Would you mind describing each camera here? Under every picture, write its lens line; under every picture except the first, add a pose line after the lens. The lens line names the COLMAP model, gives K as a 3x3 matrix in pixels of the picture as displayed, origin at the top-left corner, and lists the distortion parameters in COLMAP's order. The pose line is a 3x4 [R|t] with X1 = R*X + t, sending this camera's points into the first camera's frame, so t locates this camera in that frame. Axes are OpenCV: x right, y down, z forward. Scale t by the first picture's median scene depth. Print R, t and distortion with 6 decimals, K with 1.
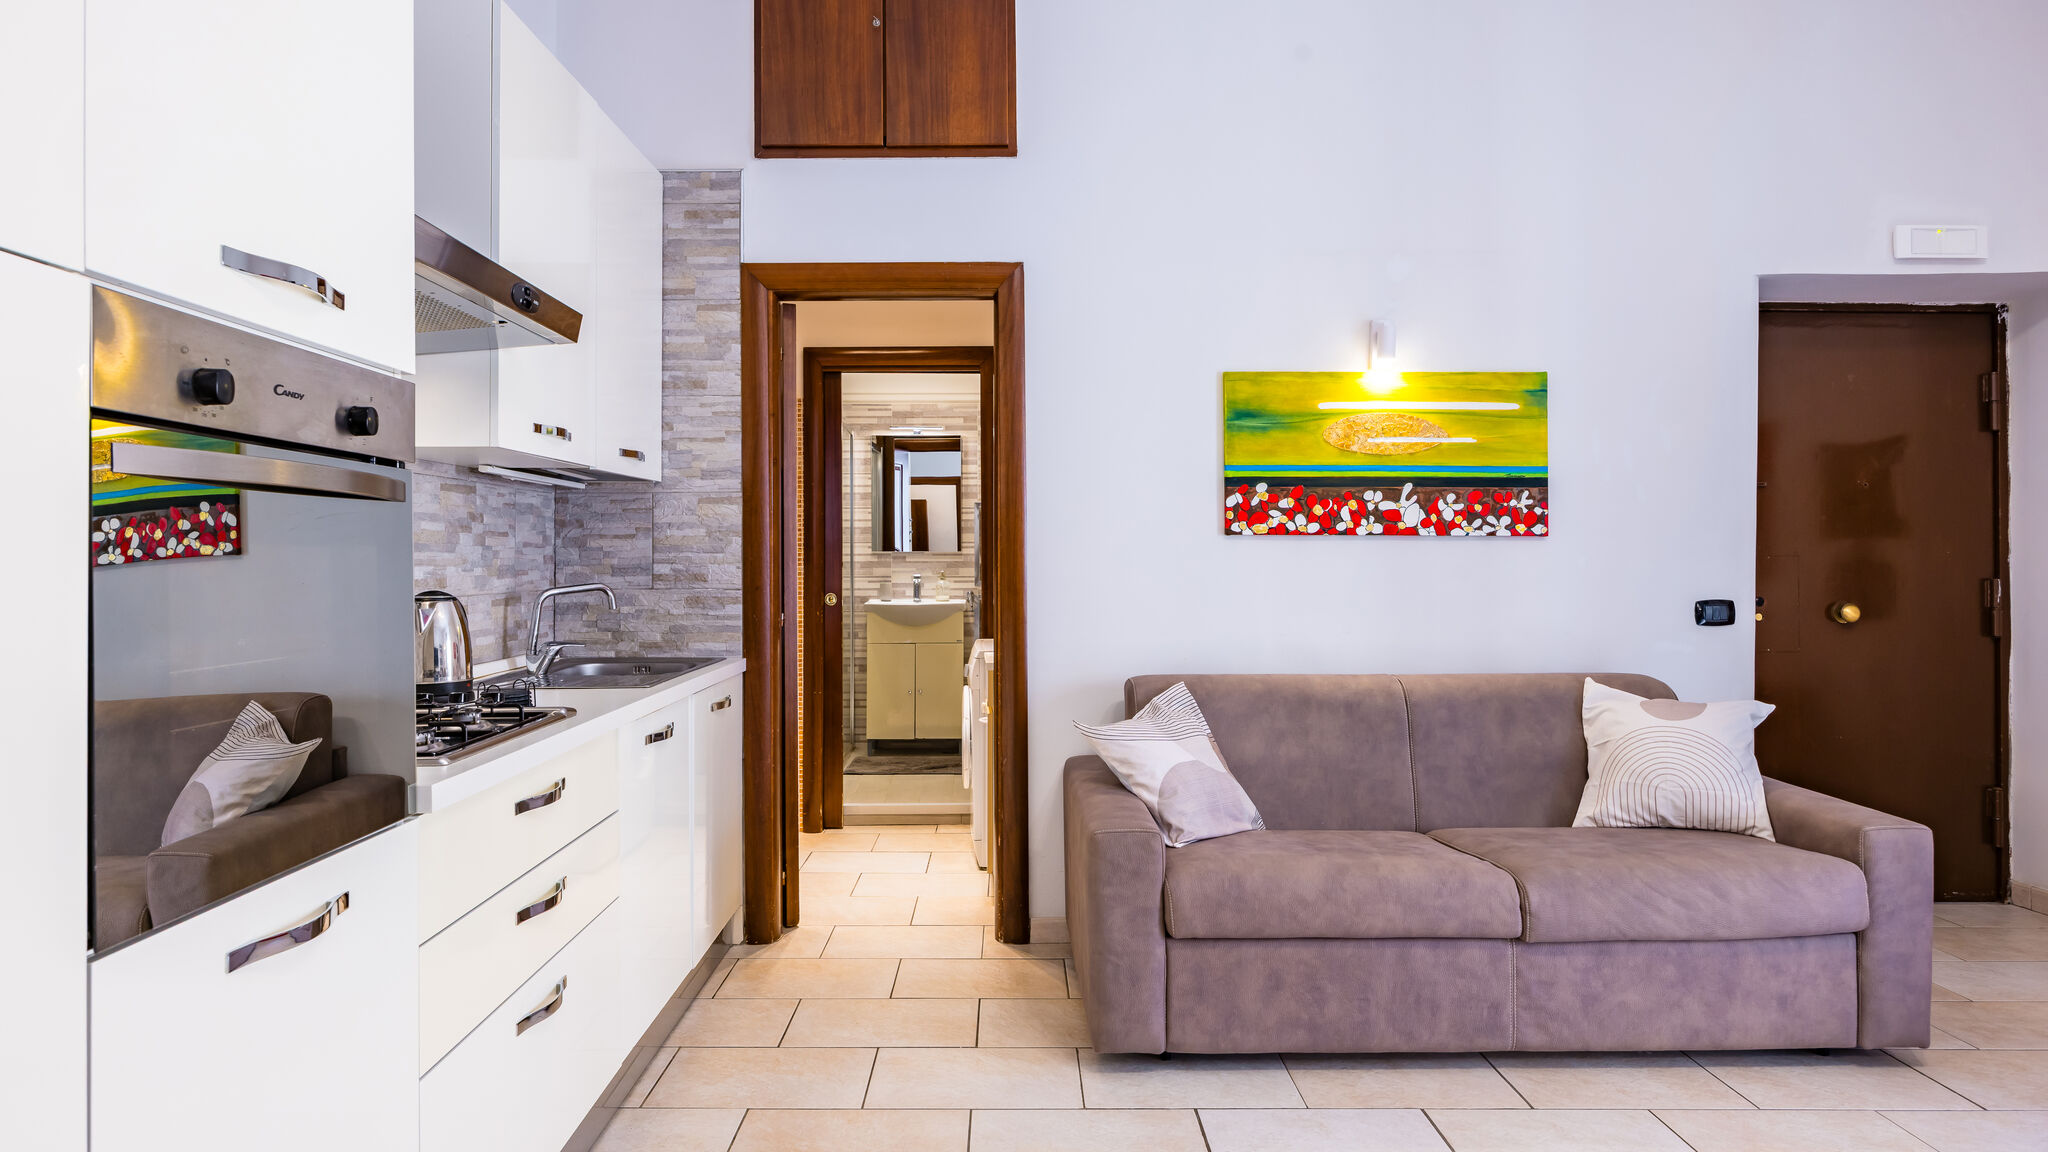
lens RADIAL K [[1201.6, 0, 1013.4], [0, 1201.6, 538.6], [0, 0, 1]] dist [0.004094, -0.007385]
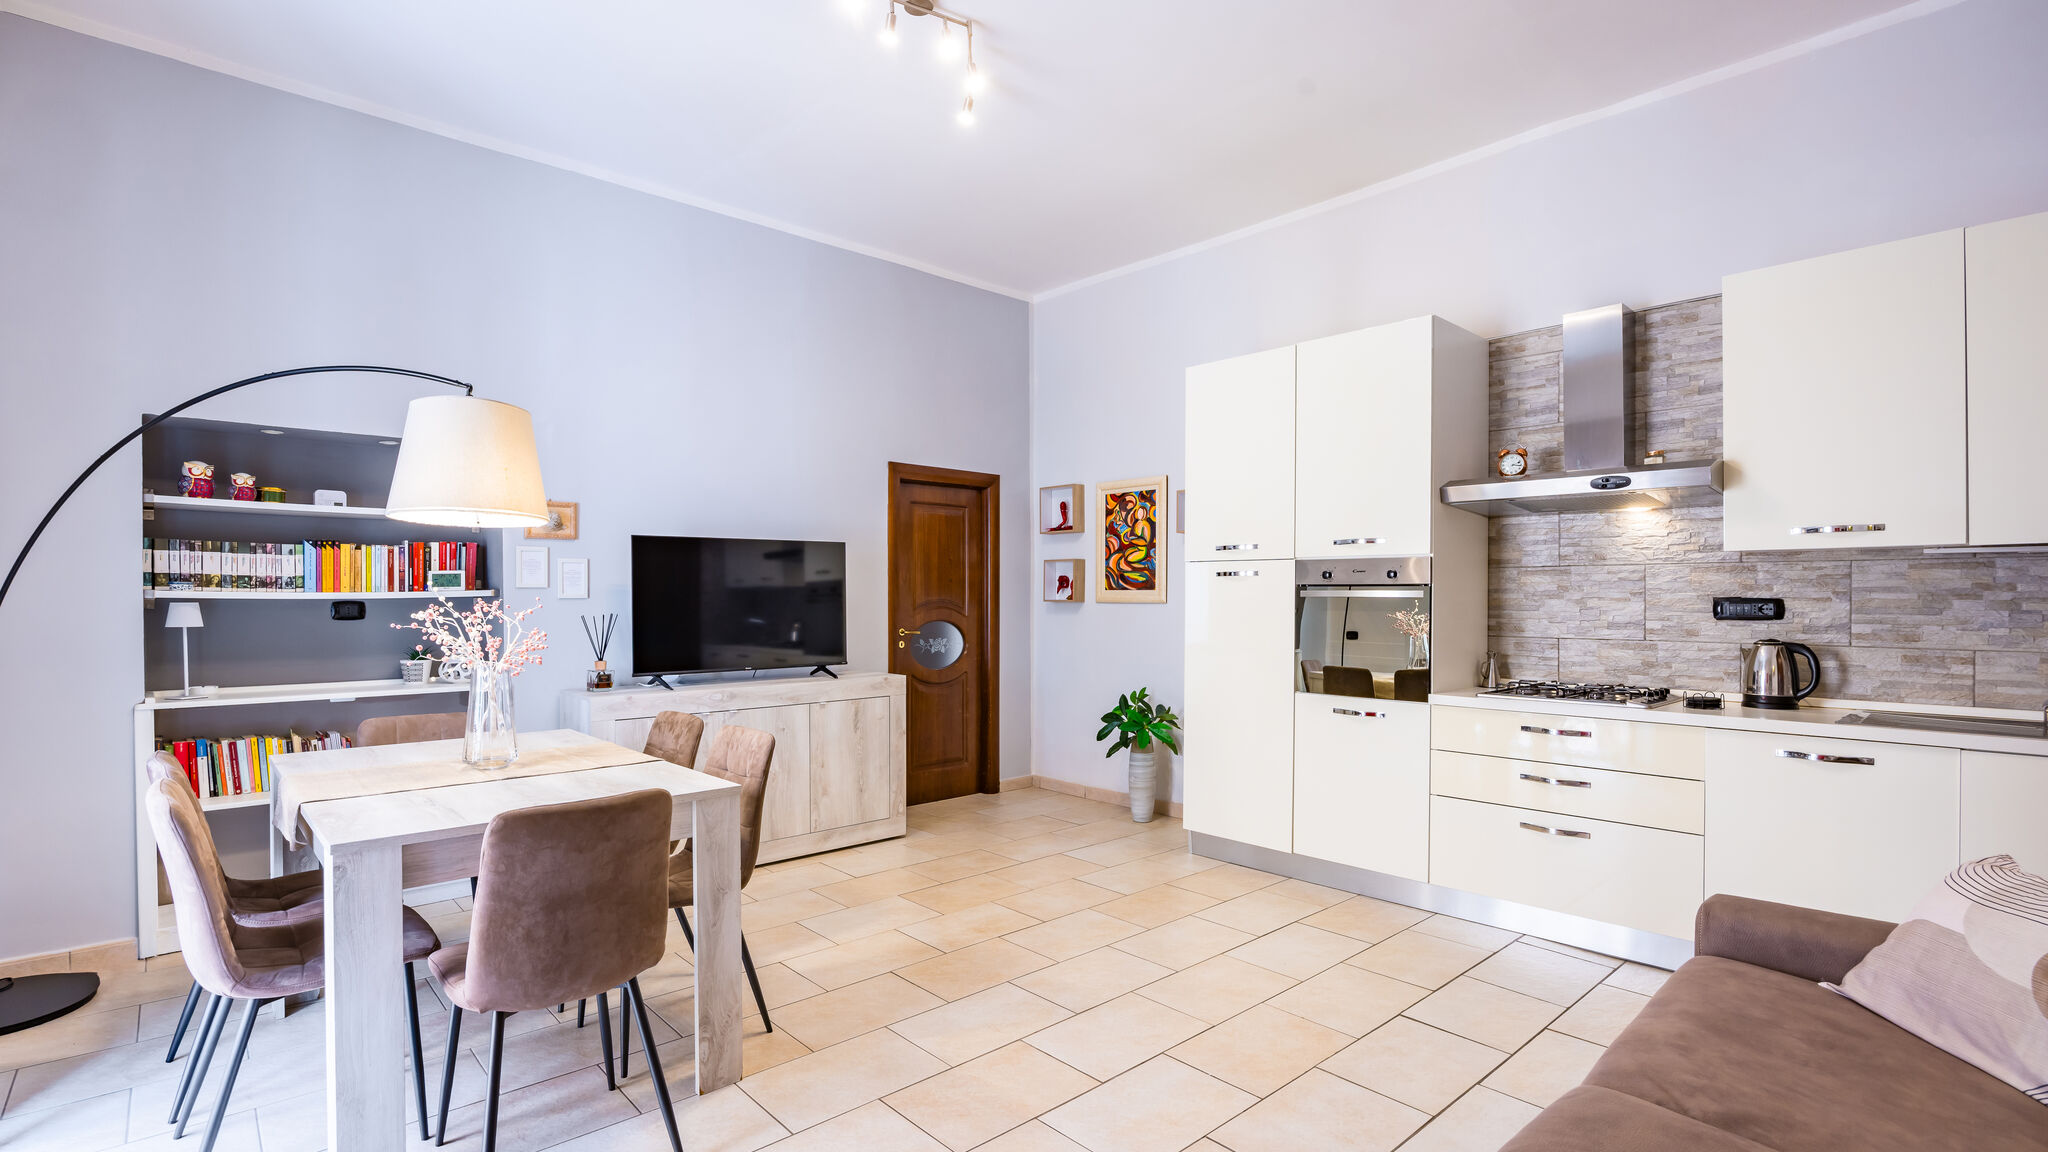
lens RADIAL K [[969.8, 0, 963.3], [0, 969.8, 598.7], [0, 0, 1]] dist [-0.016221, 0.002617]
pose [[-0.776023, 0.009189, -0.630638, 0.822031], [0.015164, 0.999877, -0.004092, -0.014966], [0.630523, -0.012739, -0.776066, 0.925318]]
